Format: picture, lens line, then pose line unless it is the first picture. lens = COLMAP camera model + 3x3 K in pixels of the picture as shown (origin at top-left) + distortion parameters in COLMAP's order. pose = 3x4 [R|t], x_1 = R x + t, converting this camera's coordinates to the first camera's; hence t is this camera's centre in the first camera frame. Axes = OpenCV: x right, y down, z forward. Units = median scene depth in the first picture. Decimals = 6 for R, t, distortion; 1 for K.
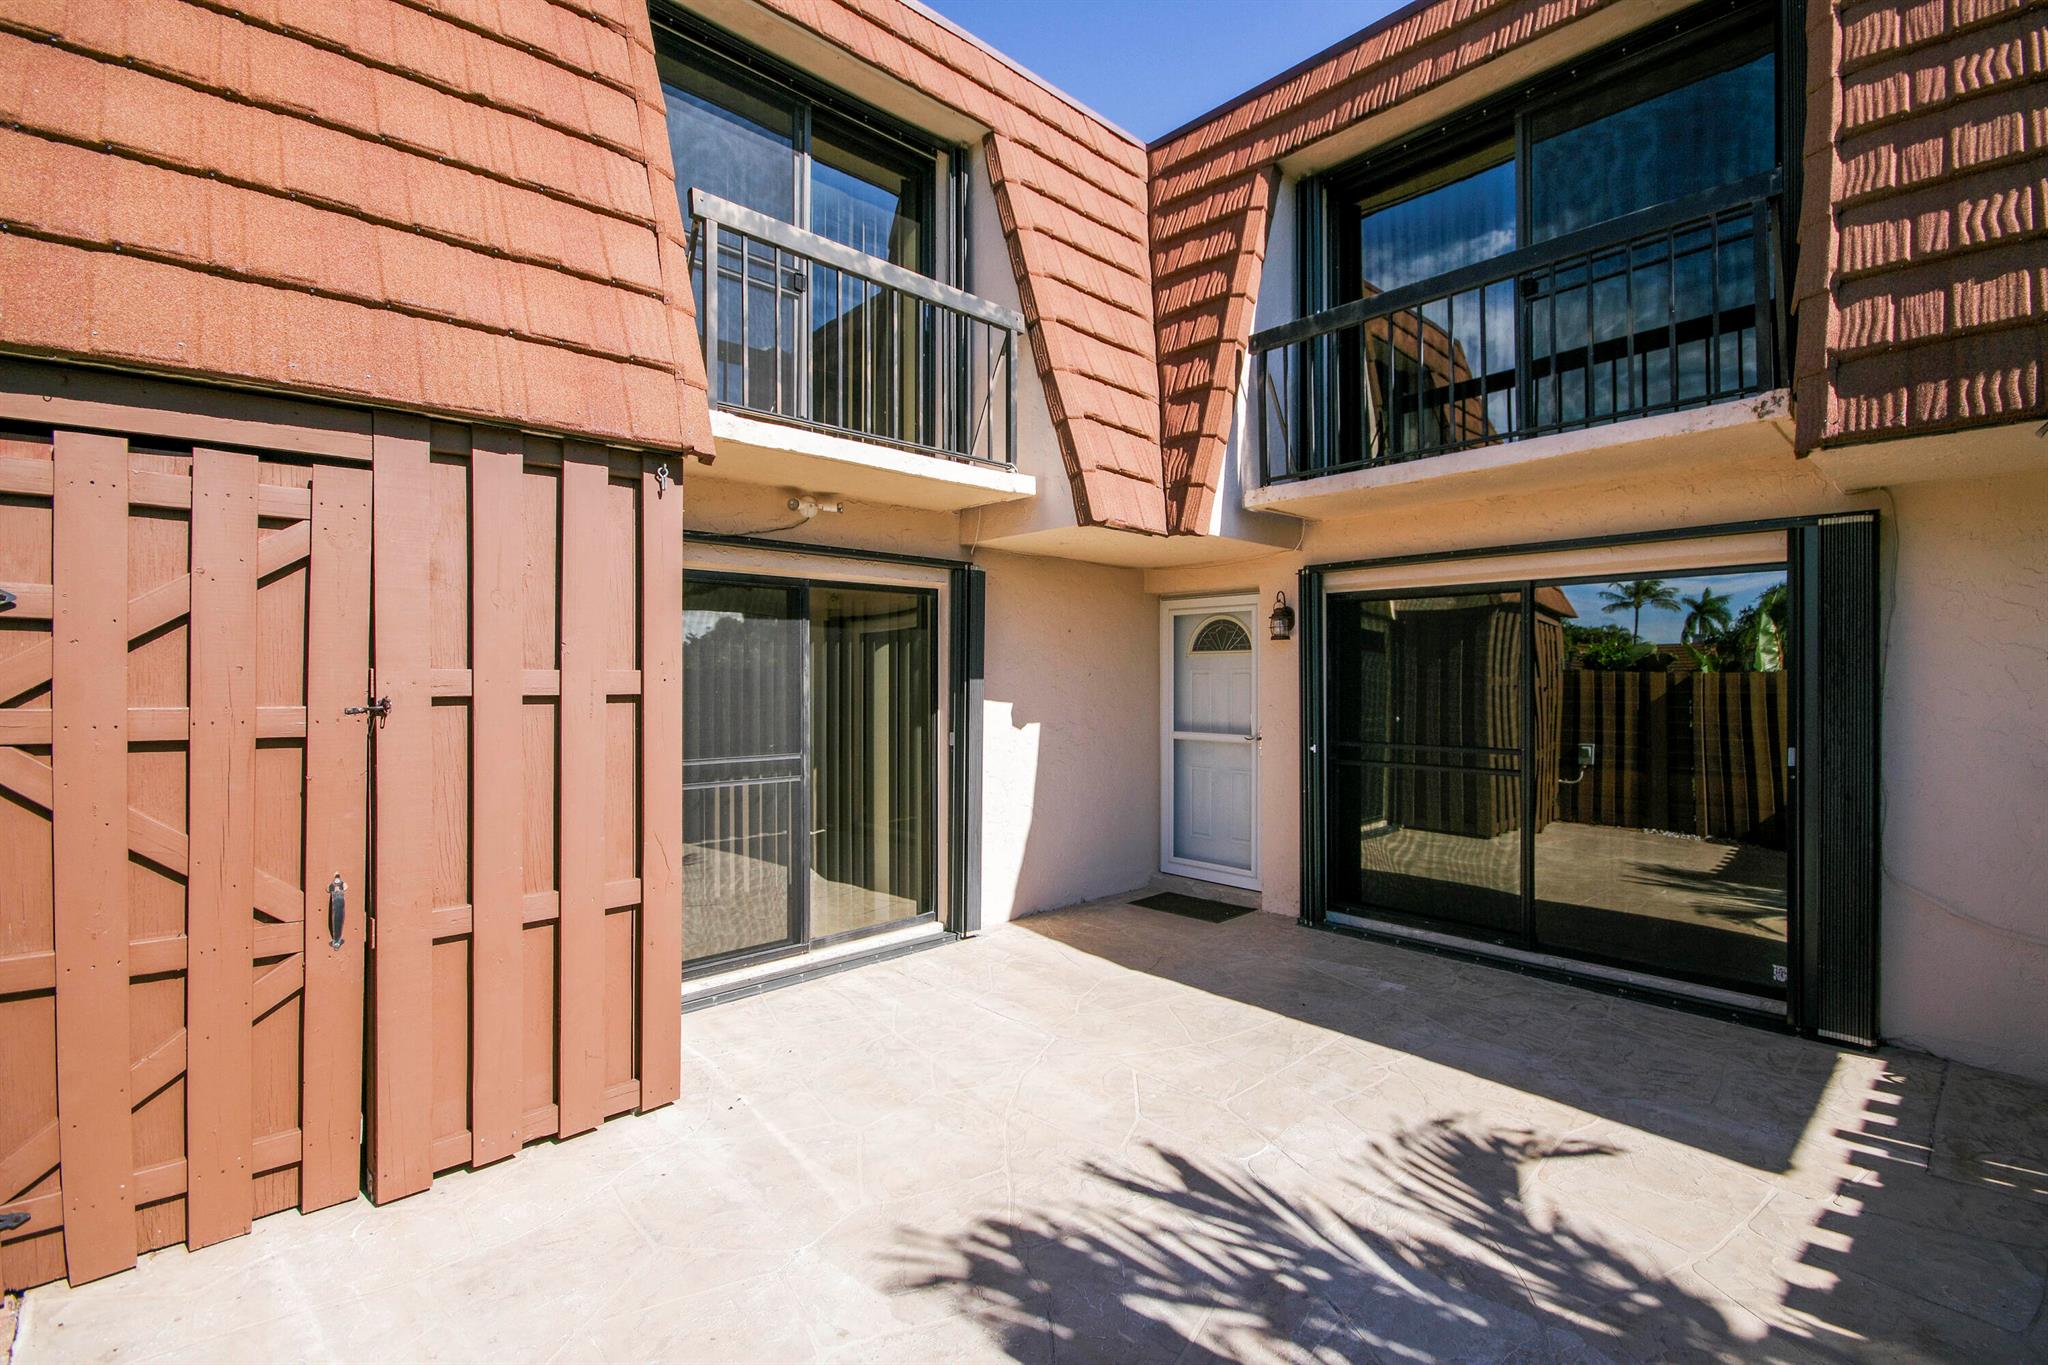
lens RADIAL K [[908.6, 0, 1069.0], [0, 908.6, 678.5], [0, 0, 1]] dist [-0.000344, -0.000672]
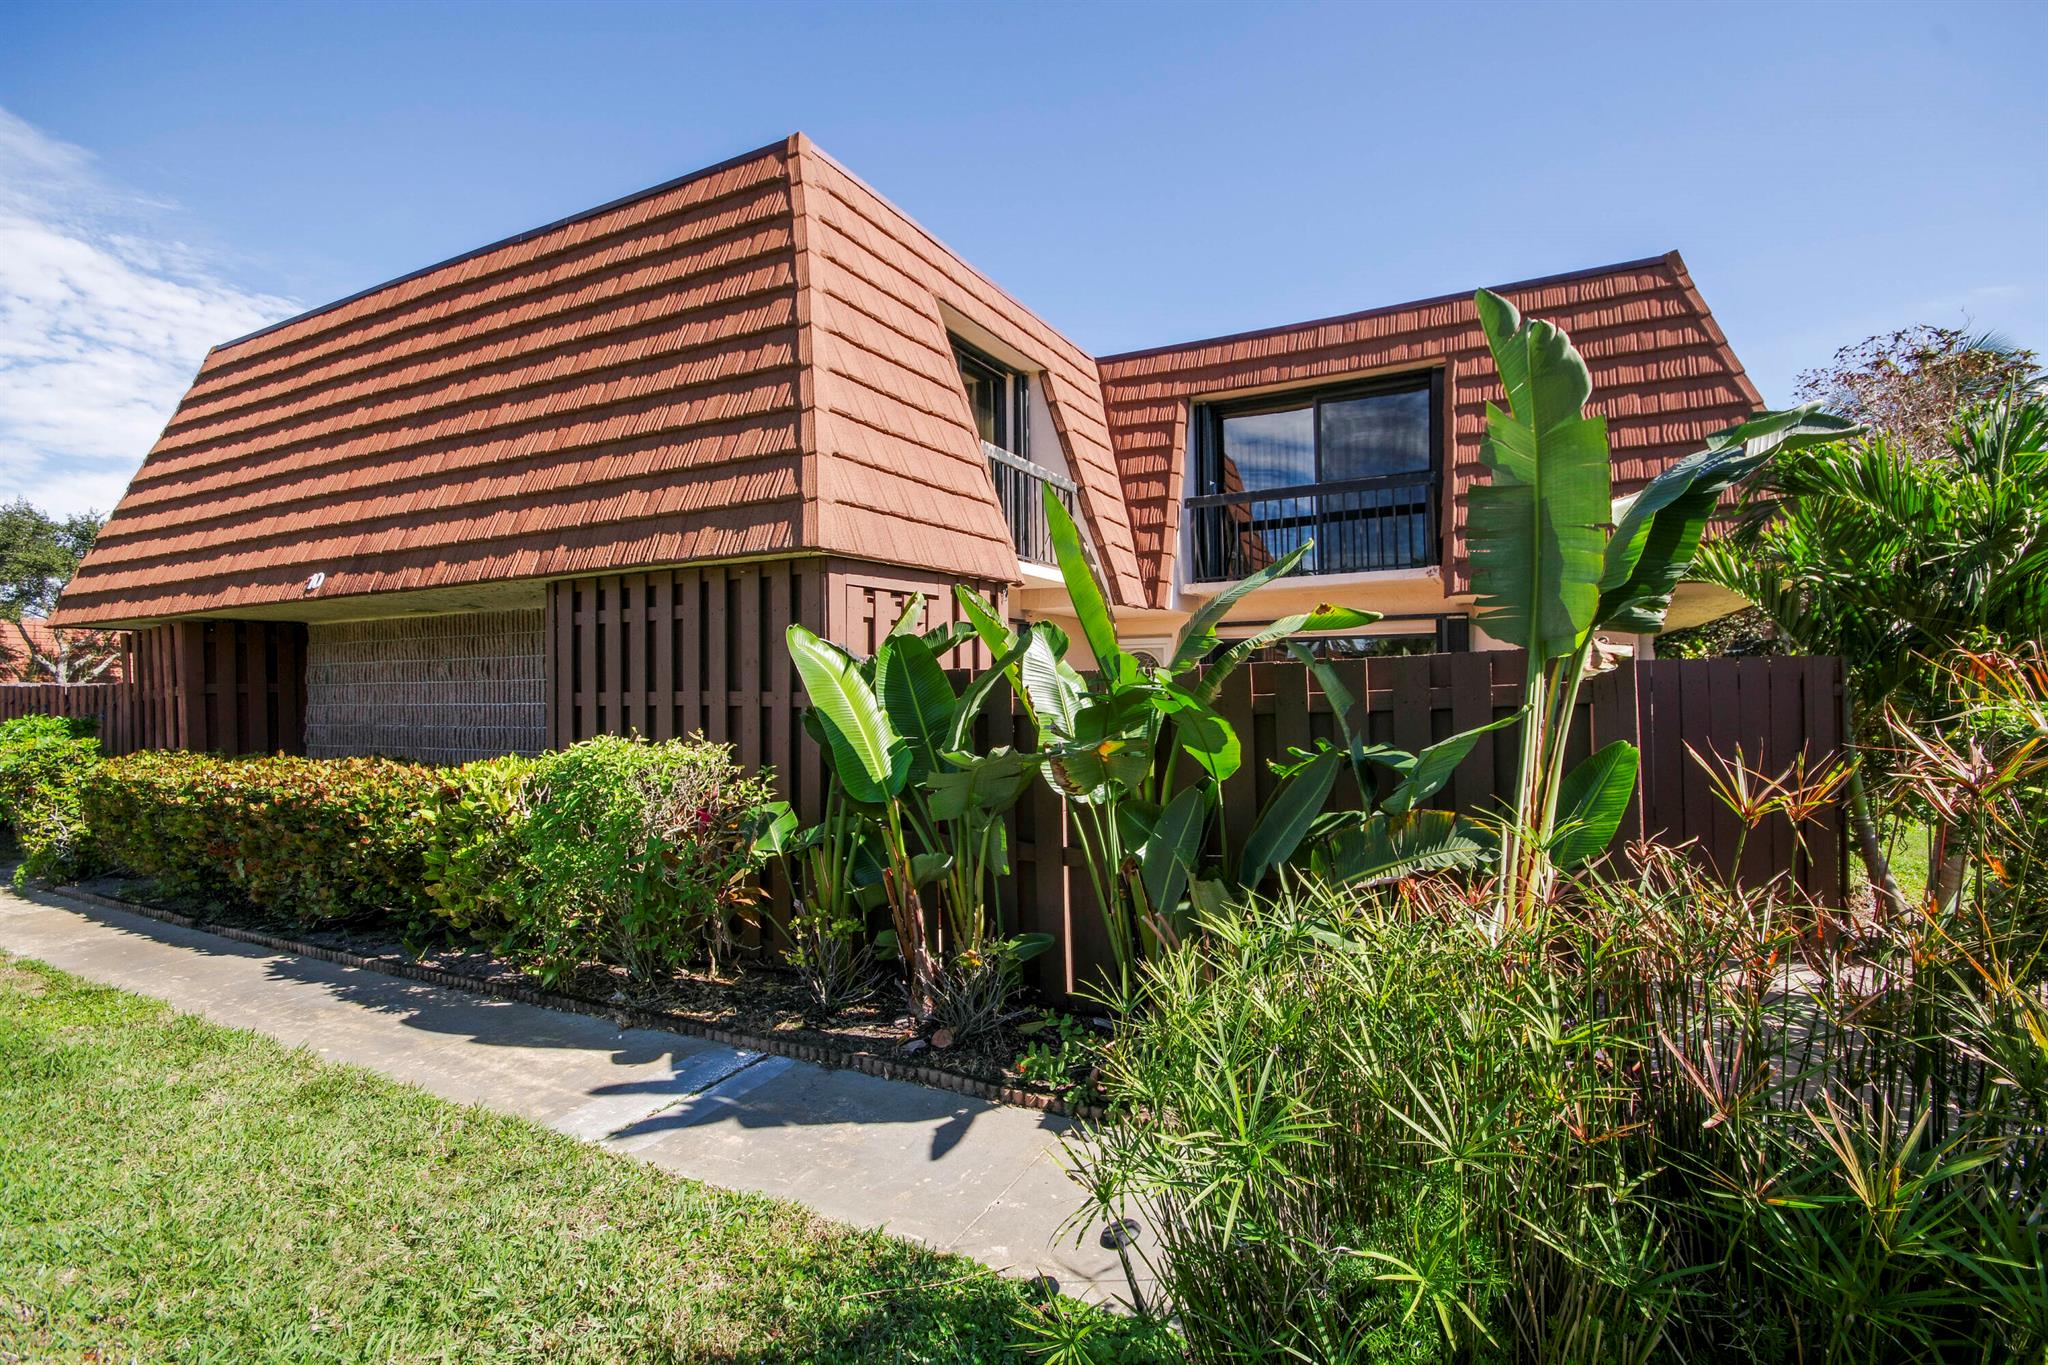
lens RADIAL K [[908.6, 0, 1069.0], [0, 908.6, 678.5], [0, 0, 1]] dist [-0.000344, -0.000672]
pose [[0.944001, -0.007405, 0.329859, -0.739296], [0.010750, 0.999908, -0.008318, -0.008229], [-0.329767, 0.011398, 0.943994, -0.750208]]
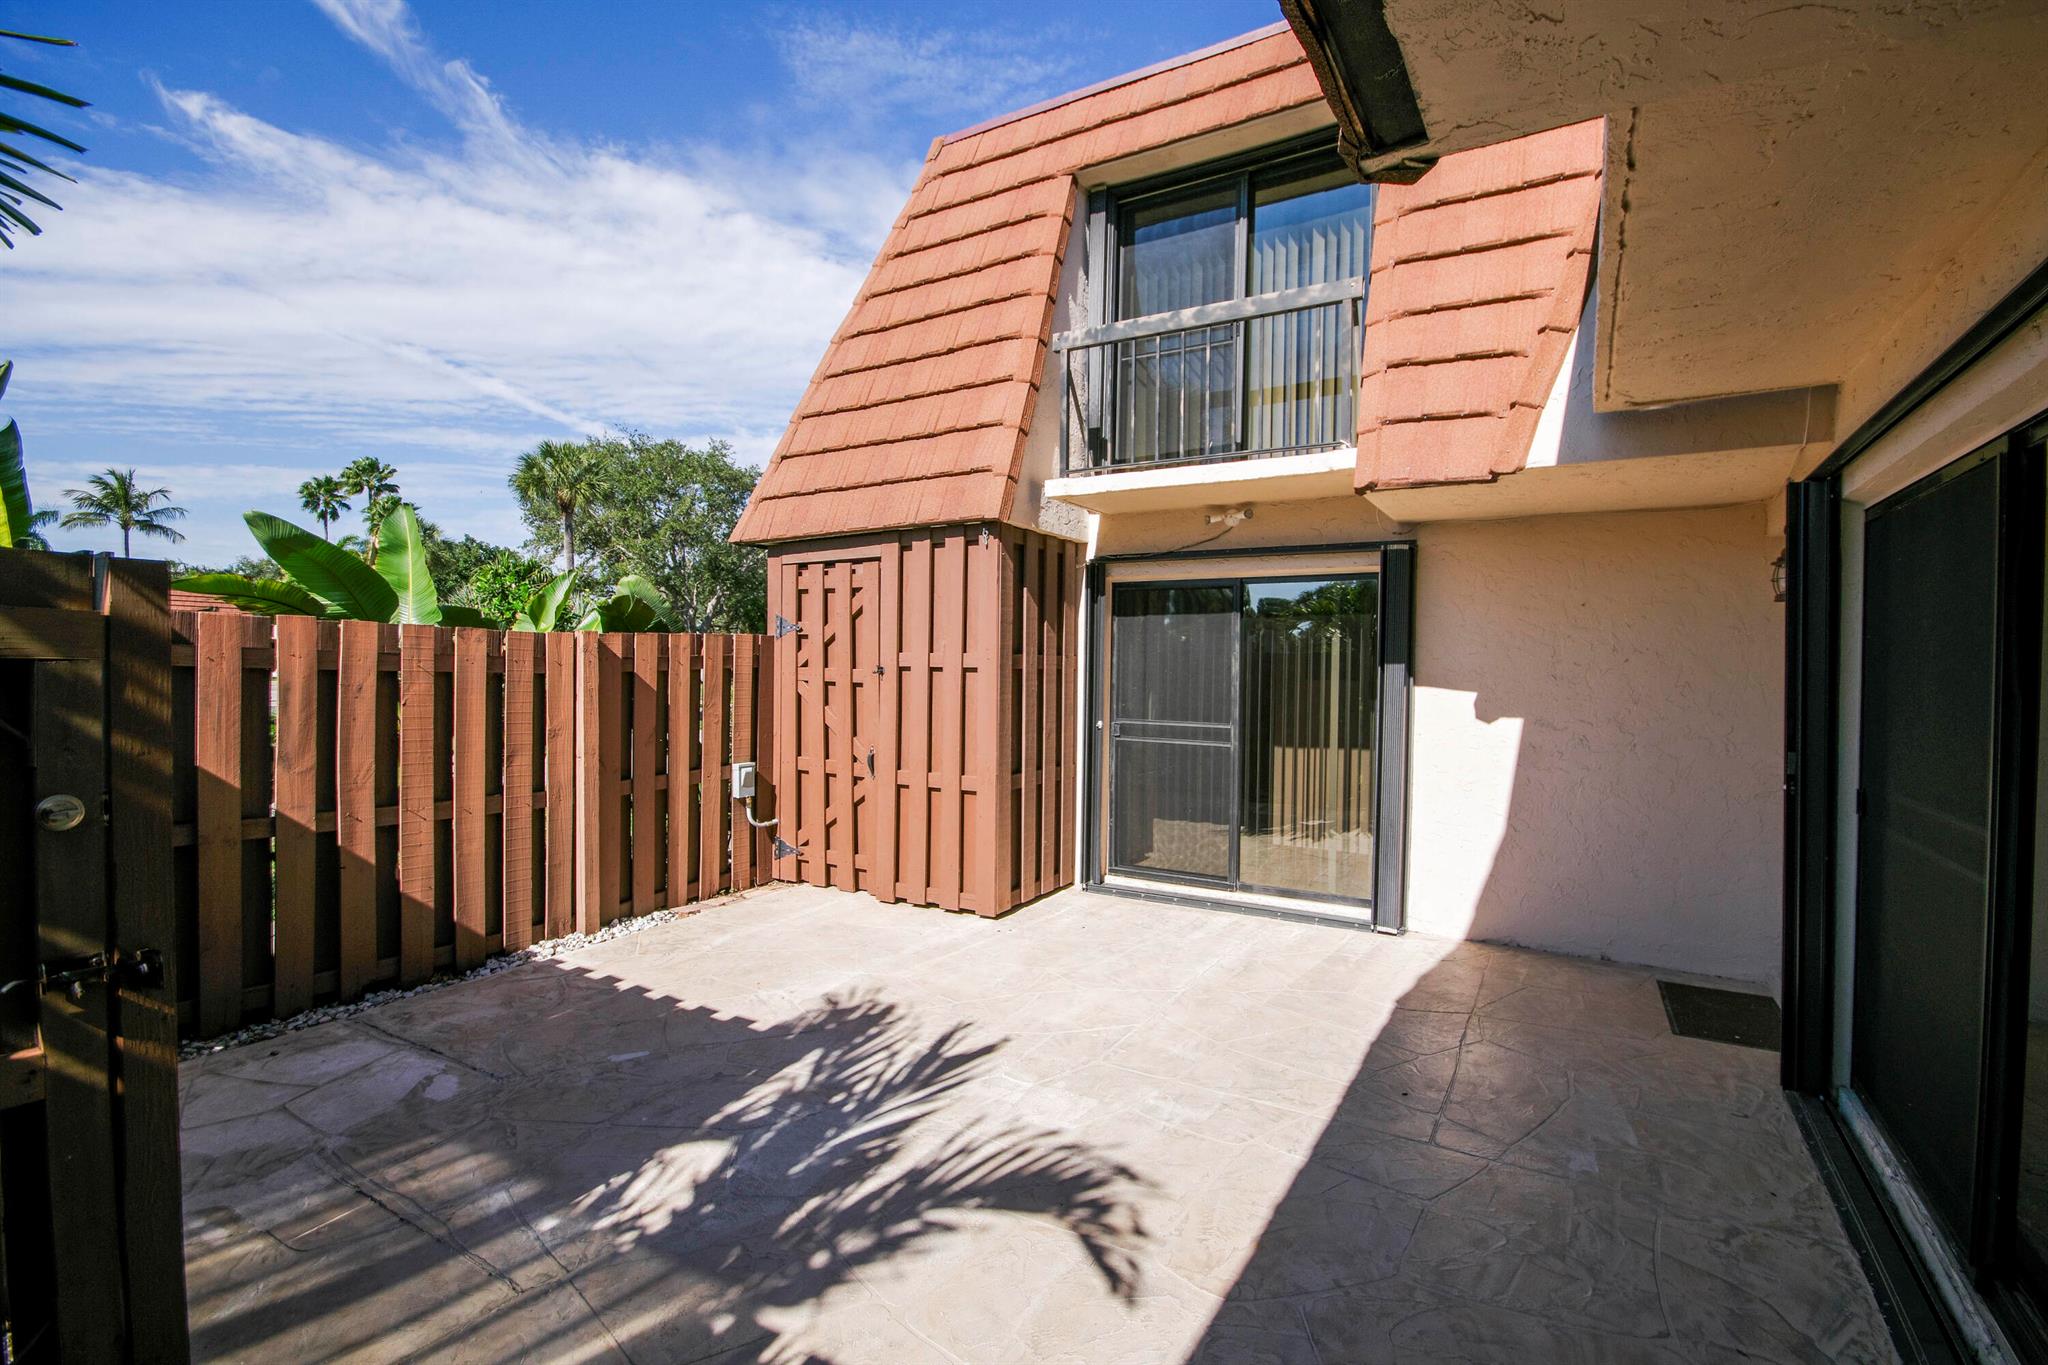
lens RADIAL K [[913.7, 0, 1073.8], [0, 913.7, 681.8], [0, 0, 1]] dist [0.000200, -0.000246]
pose [[0.268876, 0.018967, -0.962988, 0.894727], [-0.010086, 0.999807, 0.016876, 0.009659], [0.963122, 0.005175, 0.269015, 0.528039]]
